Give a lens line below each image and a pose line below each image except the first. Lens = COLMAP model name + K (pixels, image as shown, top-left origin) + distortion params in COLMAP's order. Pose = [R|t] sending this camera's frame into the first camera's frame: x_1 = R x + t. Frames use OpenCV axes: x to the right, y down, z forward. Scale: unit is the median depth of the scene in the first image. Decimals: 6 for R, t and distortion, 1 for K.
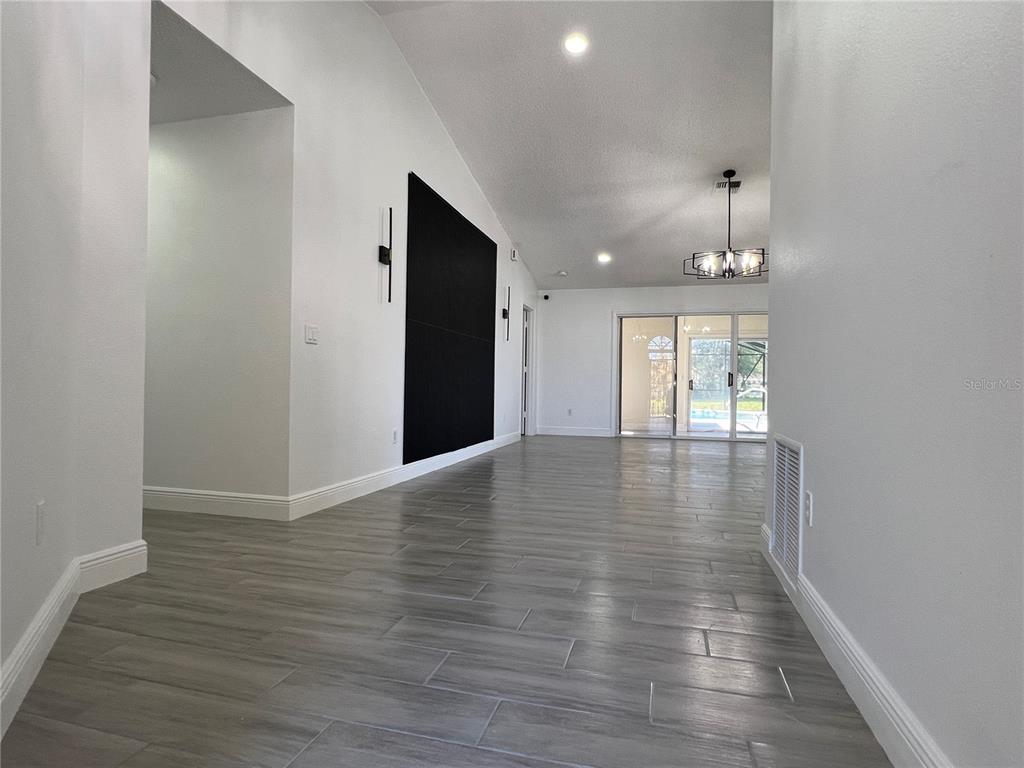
lens RADIAL K [[560.5, 0, 512.0], [0, 560.5, 384.0], [0, 0, 1]] dist [-0.000733, -0.000012]
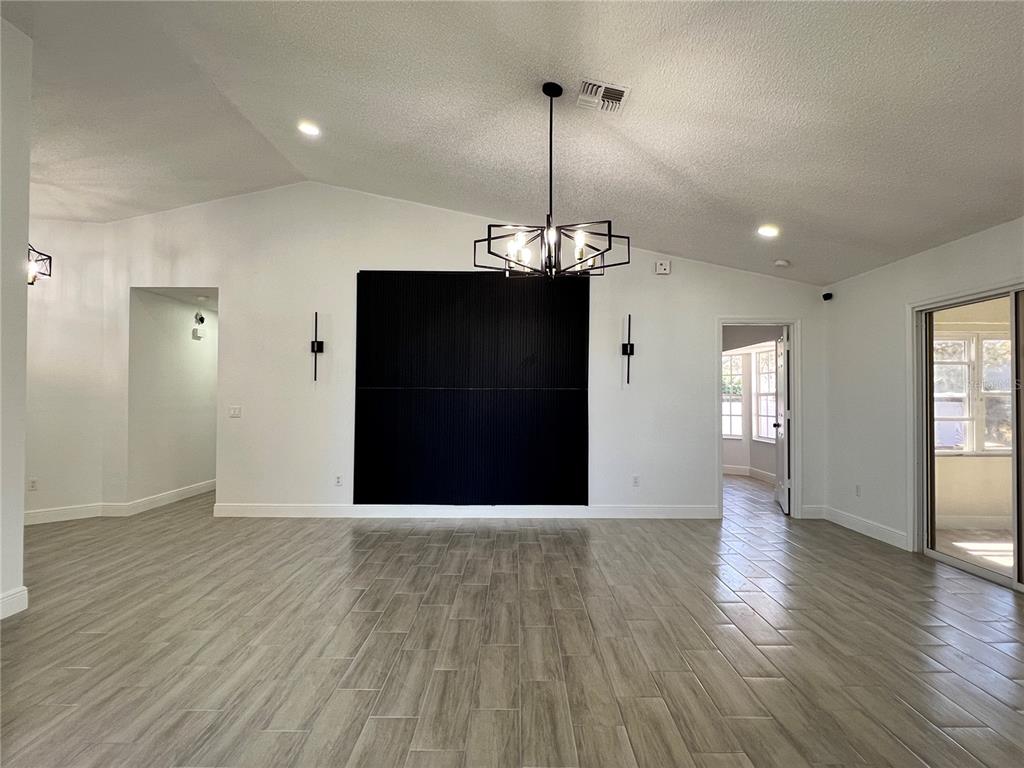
lens RADIAL K [[560.5, 0, 512.0], [0, 560.5, 384.0], [0, 0, 1]] dist [-0.000733, -0.000012]
pose [[0.252299, -0.040099, -0.966818, 0.748480], [0.006601, 0.999189, -0.039719, -0.048876], [0.967627, 0.003639, 0.252359, 0.680983]]
